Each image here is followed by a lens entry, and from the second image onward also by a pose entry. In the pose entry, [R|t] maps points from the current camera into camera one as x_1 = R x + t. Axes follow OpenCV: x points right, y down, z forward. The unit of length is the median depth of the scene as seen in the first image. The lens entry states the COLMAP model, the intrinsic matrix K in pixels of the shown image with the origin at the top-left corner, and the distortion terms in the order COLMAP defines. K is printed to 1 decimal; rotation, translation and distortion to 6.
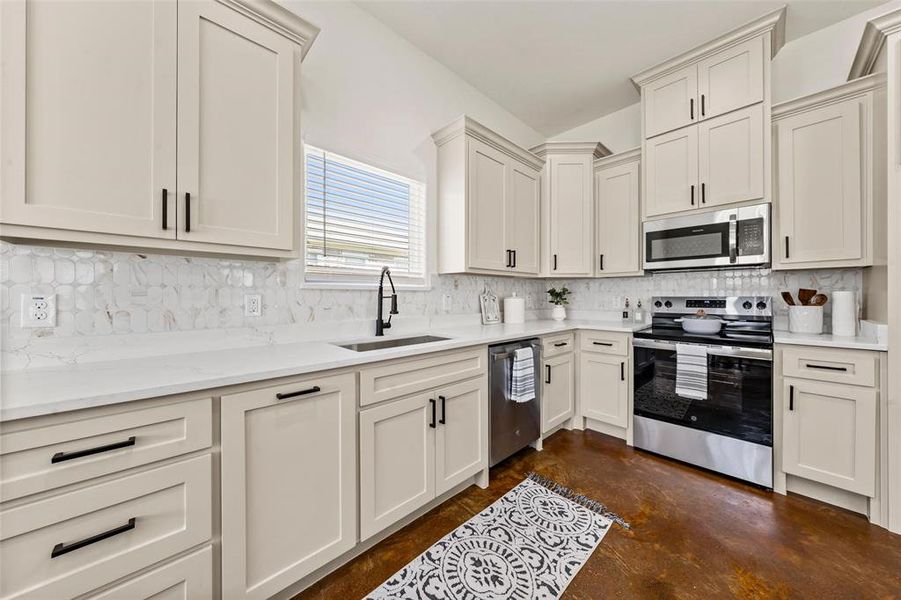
lens RADIAL K [[305.6, 0, 451.5], [0, 305.6, 295.8], [0, 0, 1]] dist [-0.001486, 0.000001]
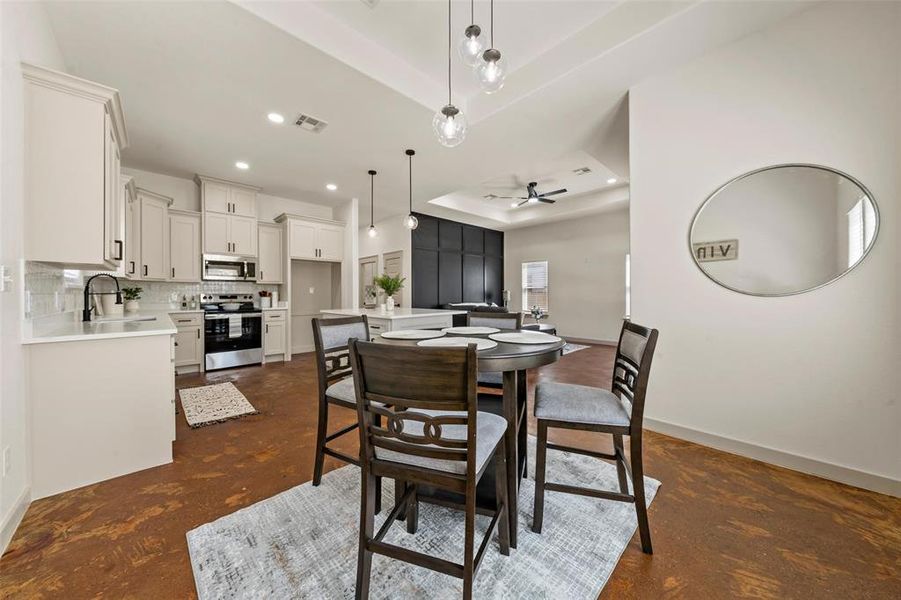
lens RADIAL K [[314.7, 0, 452.0], [0, 314.7, 295.3], [0, 0, 1]] dist [0.000103, -0.000051]
pose [[-0.002052, -0.003985, 0.999990, -1.621094], [0.000036, 0.999992, 0.003985, 0.006578], [-0.999998, 0.000044, -0.002052, -0.649120]]
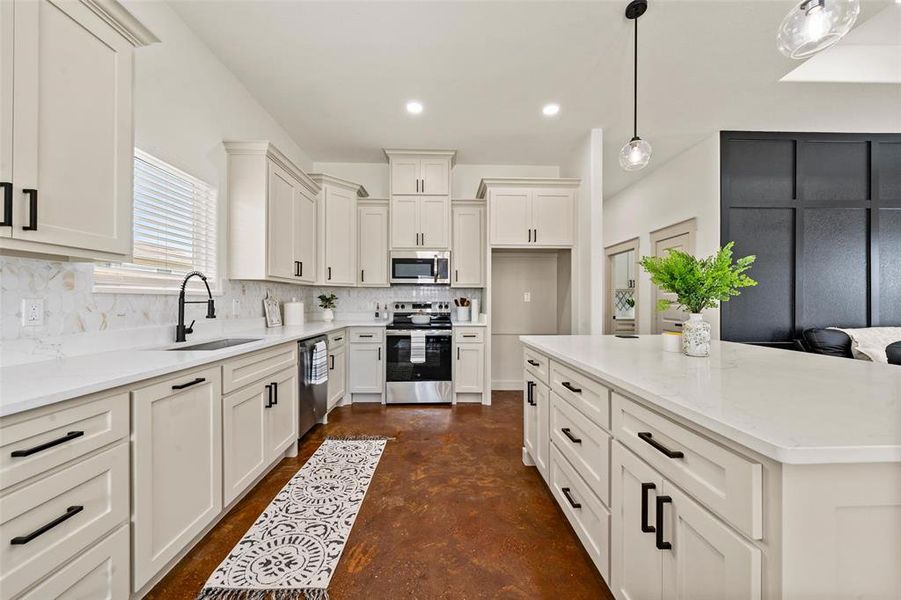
lens RADIAL K [[323.7, 0, 448.4], [0, 323.7, 300.9], [0, 0, 1]] dist [0.000195, -0.000032]
pose [[0.676400, 0.002153, 0.736531, -0.403054], [-0.003685, 0.999993, 0.000461, -0.003383], [-0.736525, -0.003026, 0.676403, -0.314044]]
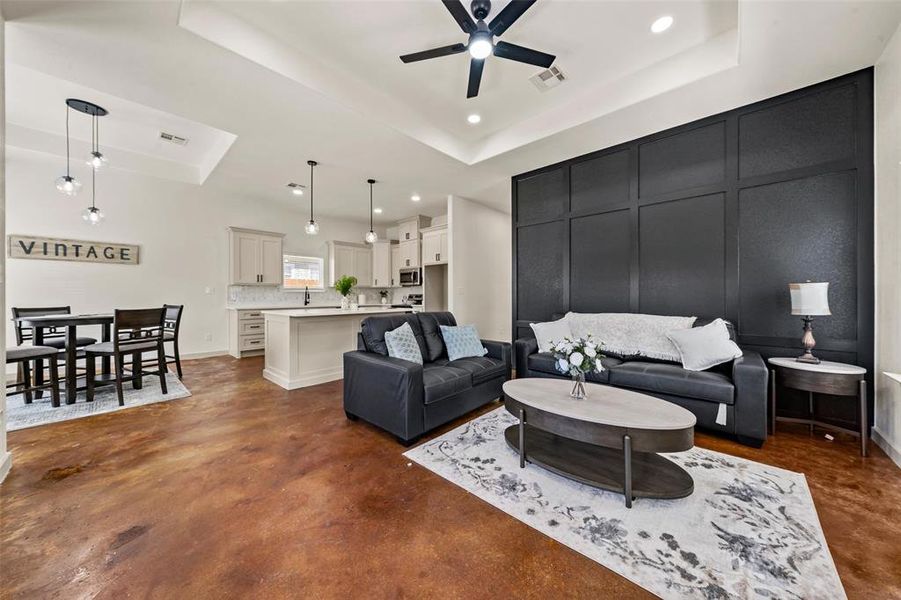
lens RADIAL K [[311.7, 0, 450.9], [0, 311.7, 296.7], [0, 0, 1]] dist [0.000564, -0.000067]
pose [[0.998688, -0.001109, 0.051204, 1.201186], [0.000790, 0.999980, 0.006252, 0.009318], [-0.051210, -0.006203, 0.998669, -2.561720]]
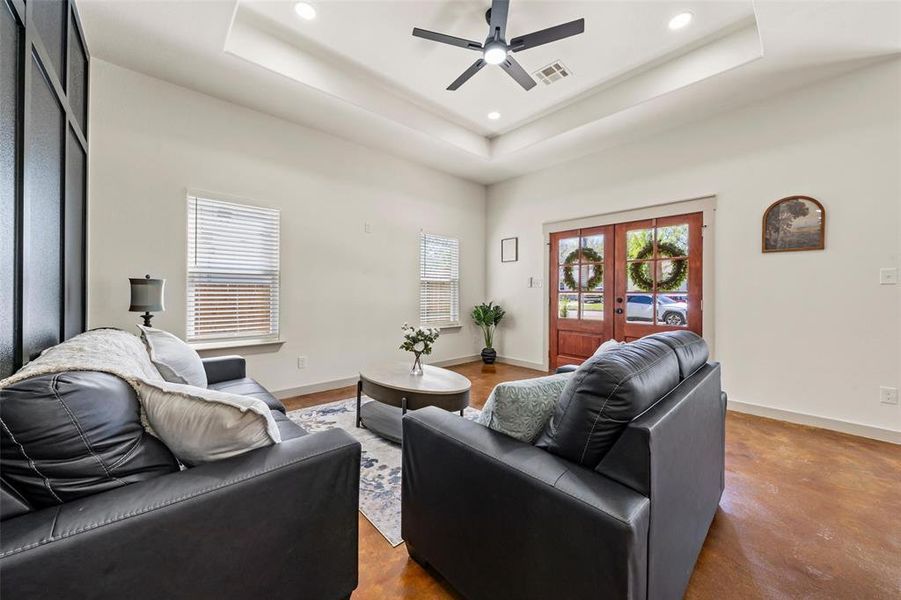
lens RADIAL K [[314.7, 0, 452.0], [0, 314.7, 295.3], [0, 0, 1]] dist [0.000103, -0.000051]
pose [[-0.999455, -0.005284, 0.032576, 1.490963], [-0.004960, 0.999937, 0.010044, 0.010927], [-0.032628, 0.009877, -0.999419, -0.232538]]
